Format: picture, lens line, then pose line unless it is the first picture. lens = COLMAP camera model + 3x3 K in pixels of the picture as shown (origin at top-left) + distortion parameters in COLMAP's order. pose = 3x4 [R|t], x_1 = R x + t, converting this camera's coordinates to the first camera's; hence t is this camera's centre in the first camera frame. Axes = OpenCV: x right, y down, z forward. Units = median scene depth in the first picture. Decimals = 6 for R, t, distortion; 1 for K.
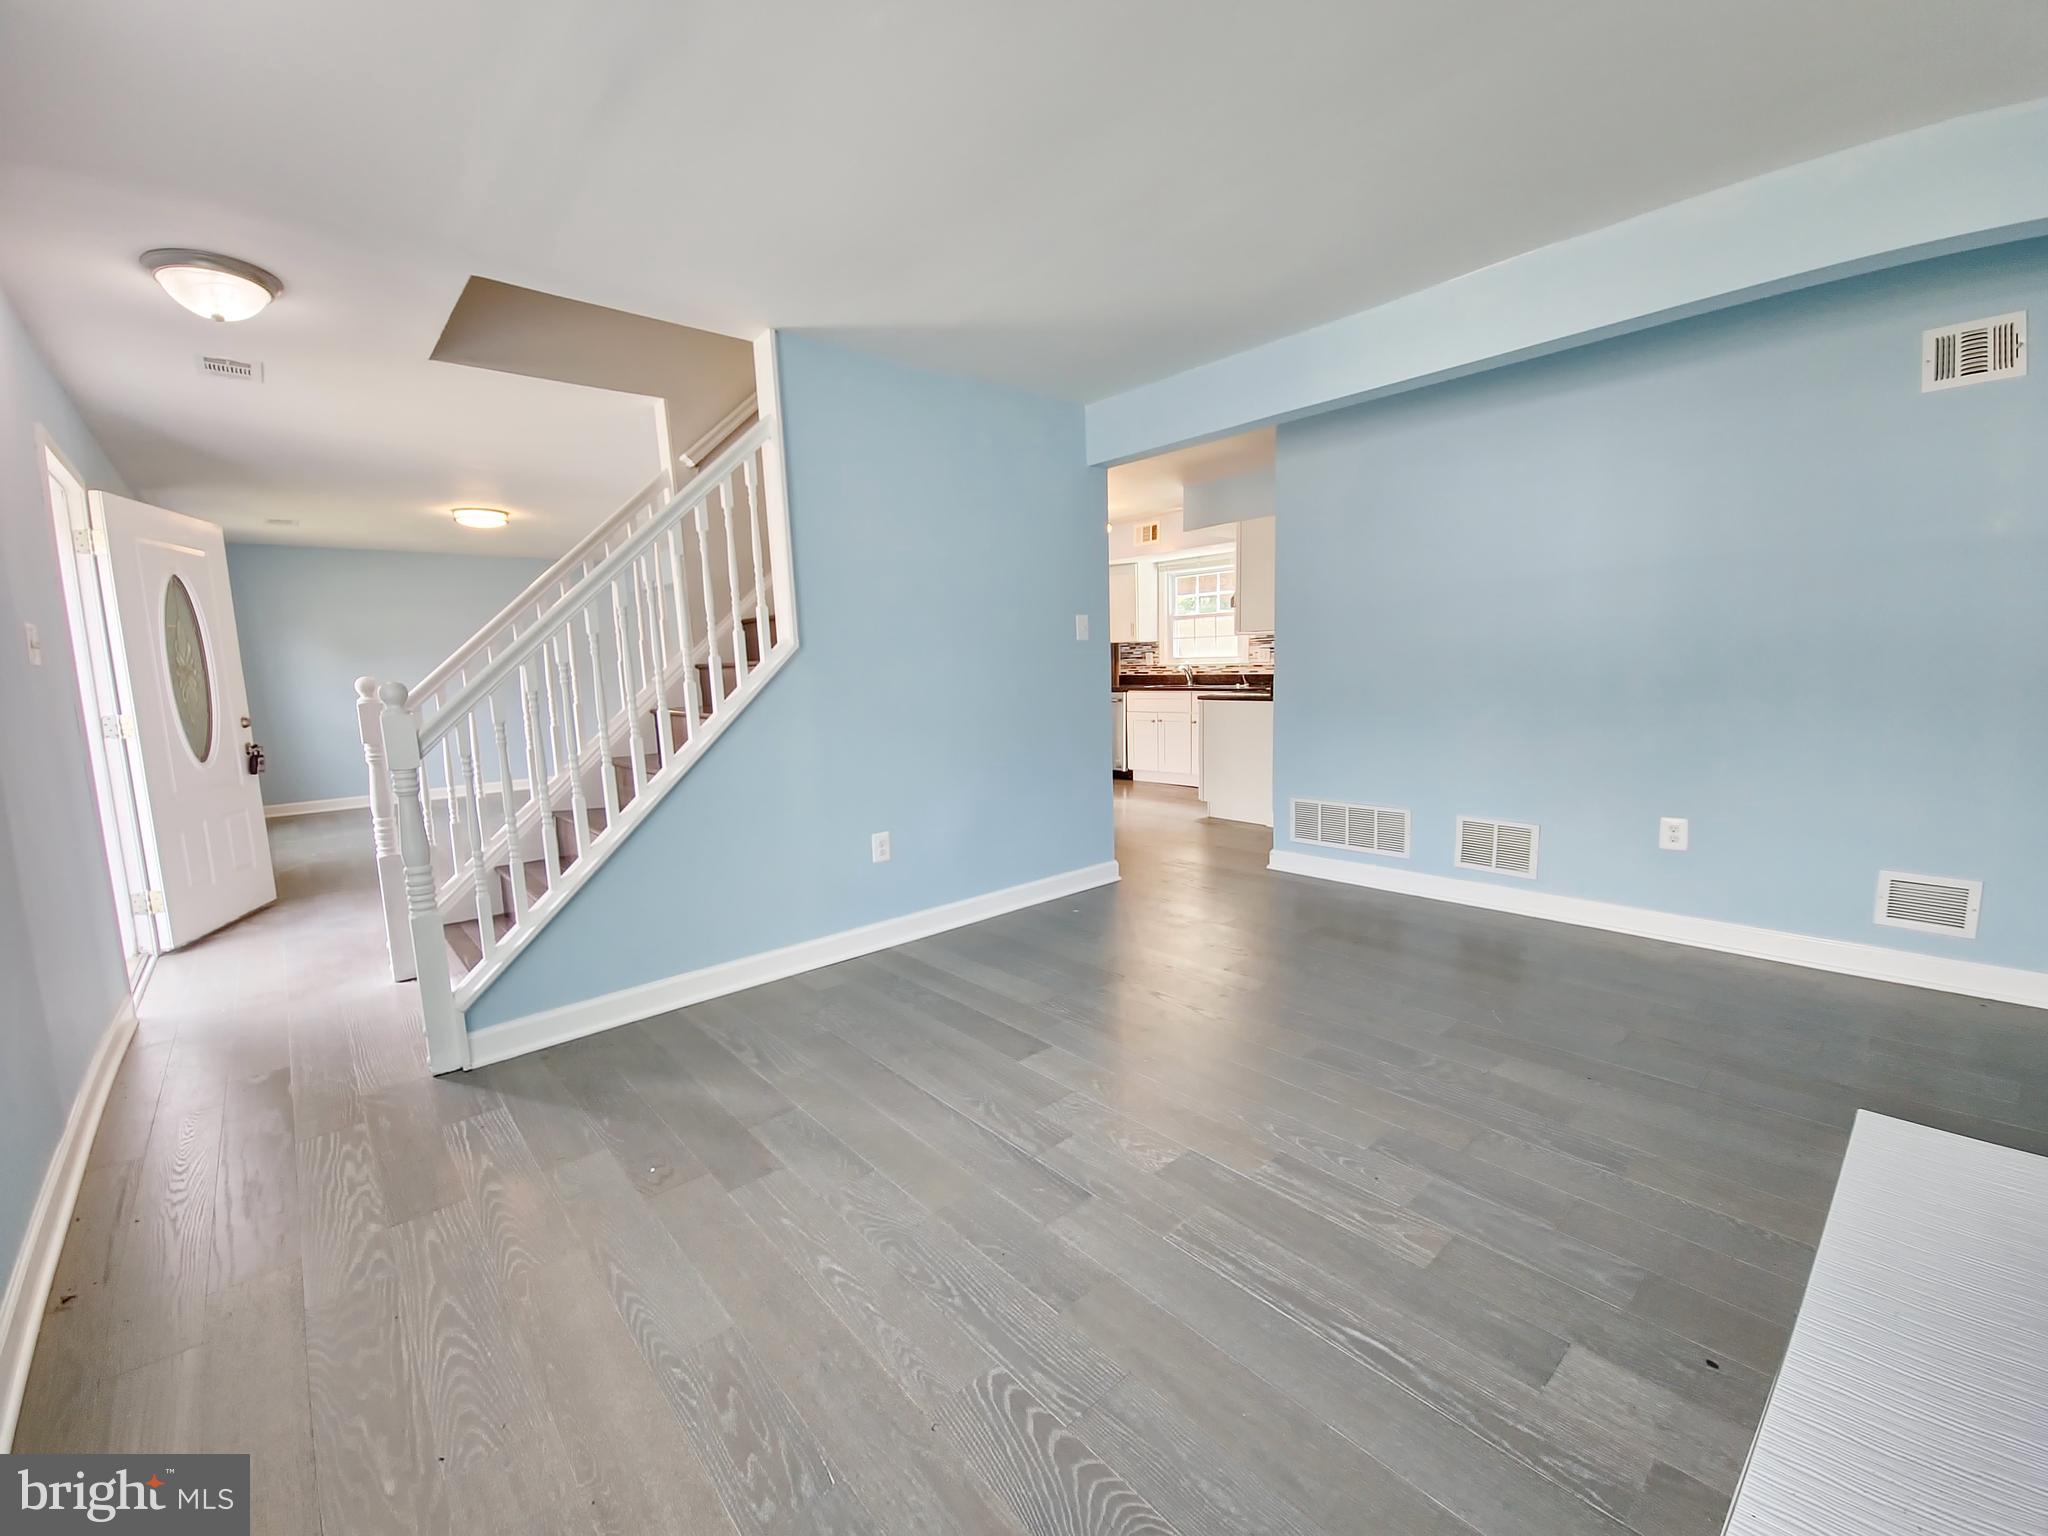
lens RADIAL K [[842.2, 0, 1009.8], [0, 842.2, 772.2], [0, 0, 1]] dist [0.009216, -0.009311]
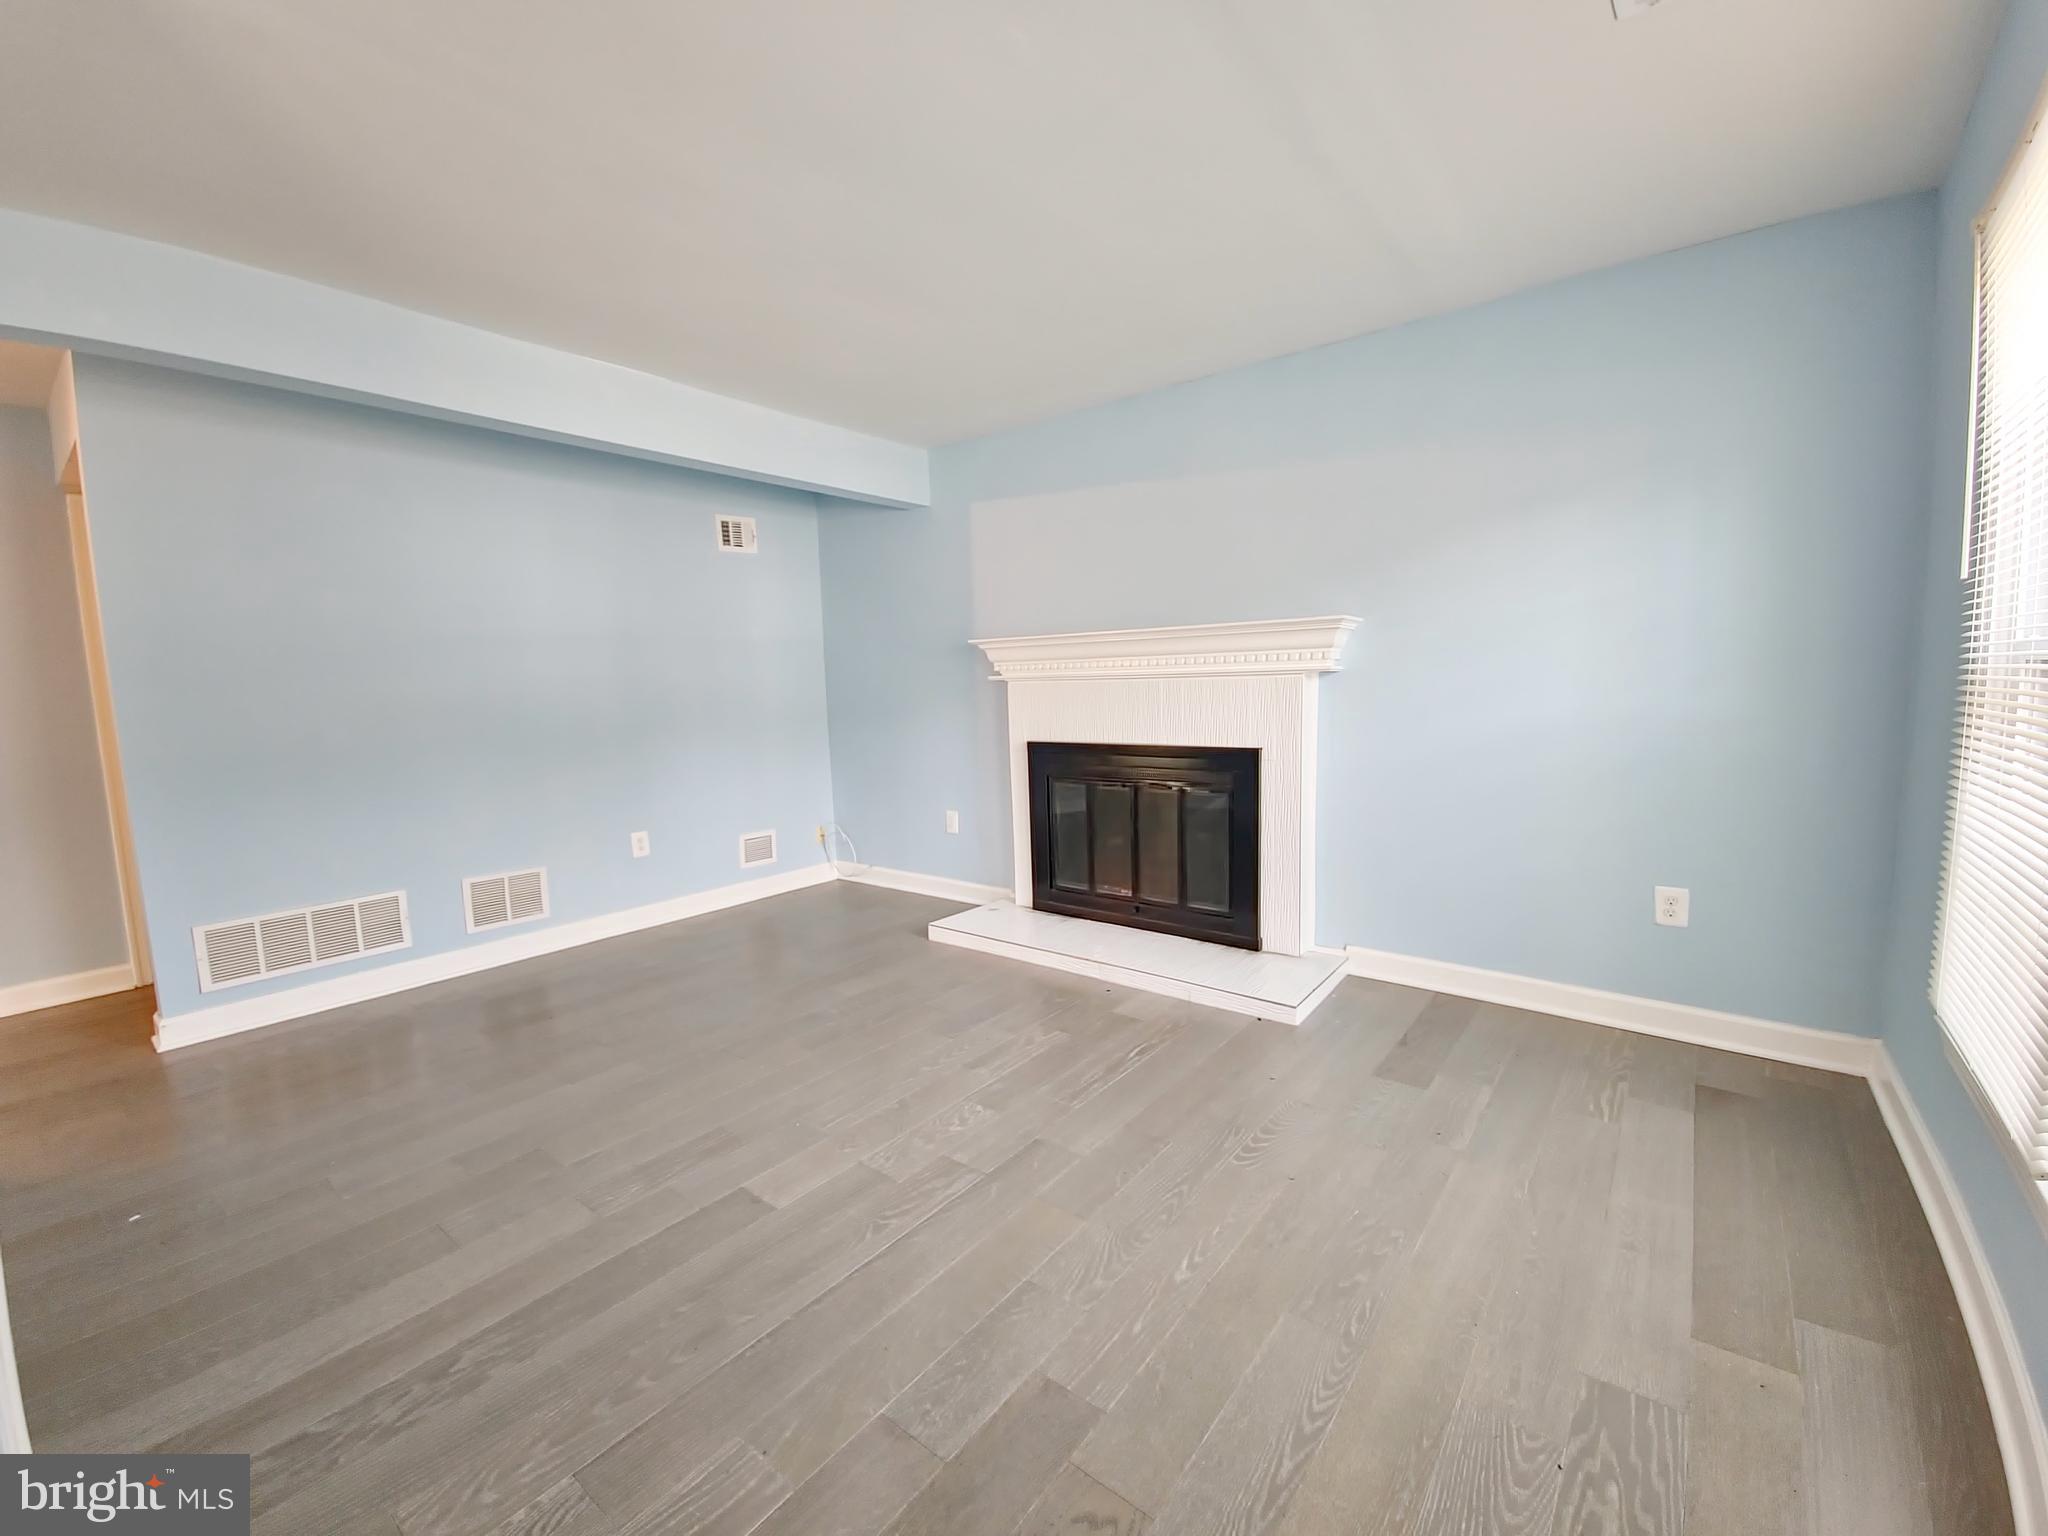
lens RADIAL K [[842.2, 0, 1009.8], [0, 842.2, 772.2], [0, 0, 1]] dist [0.009216, -0.009311]
pose [[-0.175632, -0.067713, 0.982124, -0.578933], [0.162286, 0.981992, 0.096725, -0.069018], [-0.970987, 0.176373, -0.161481, 0.645079]]
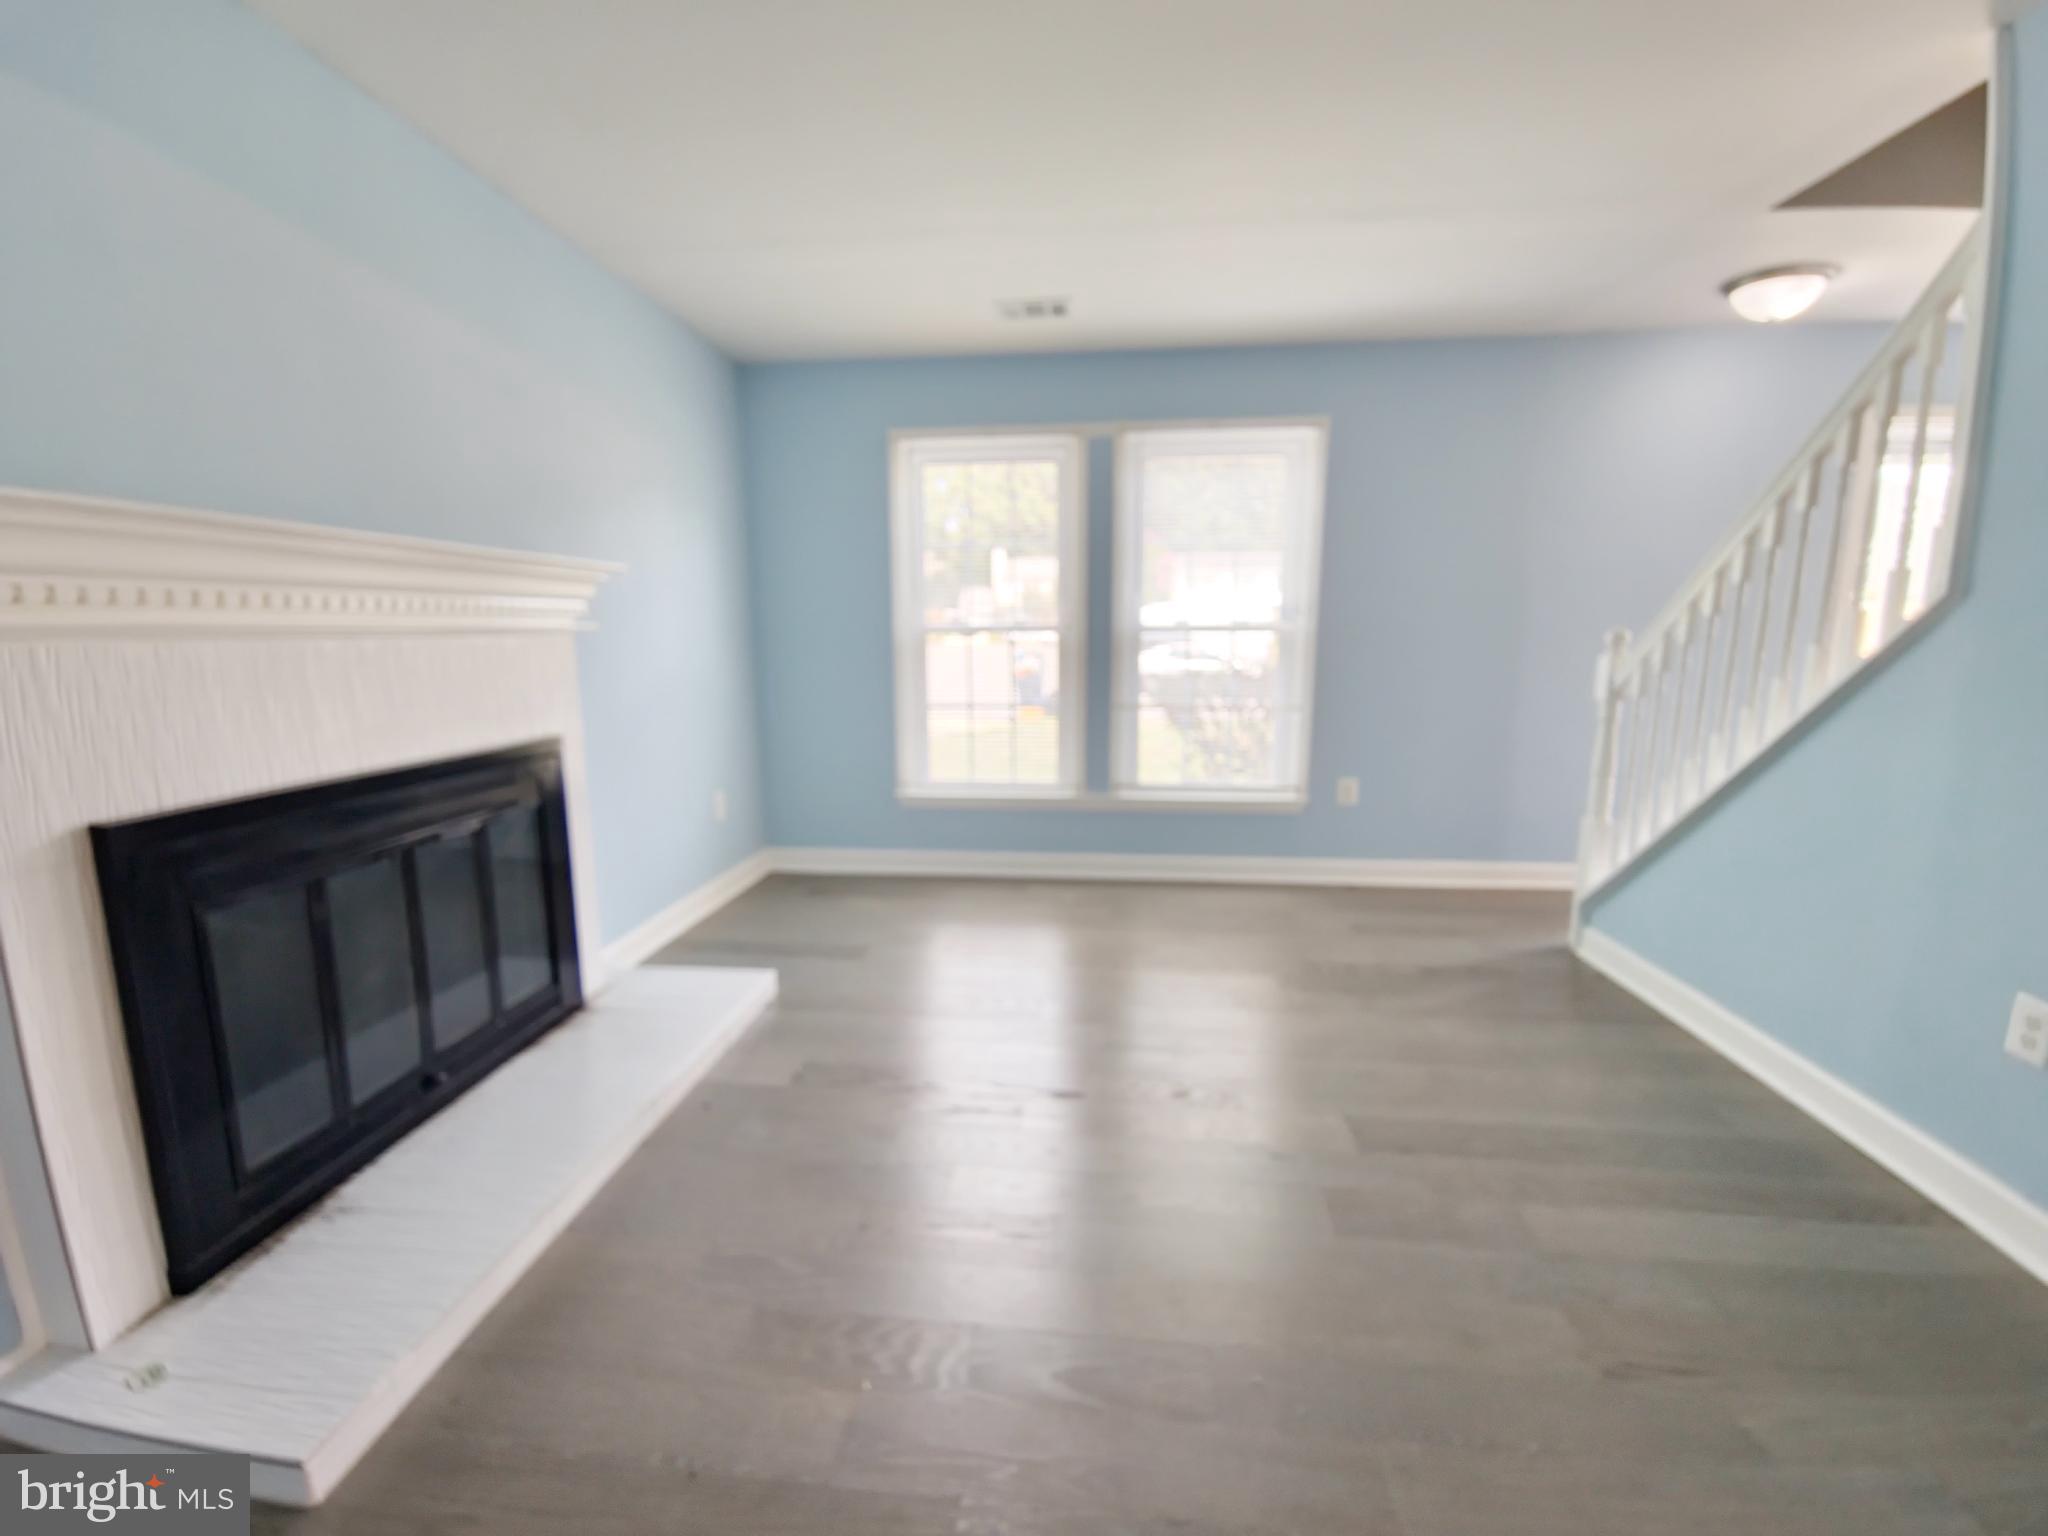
lens RADIAL K [[865.2, 0, 1015.7], [0, 865.2, 770.1], [0, 0, 1]] dist [-0.001209, -0.001108]
pose [[-0.730753, 0.144831, -0.667101, 0.585567], [-0.061410, 0.959325, 0.275543, -0.153276], [0.679874, 0.242320, -0.692136, 0.985006]]
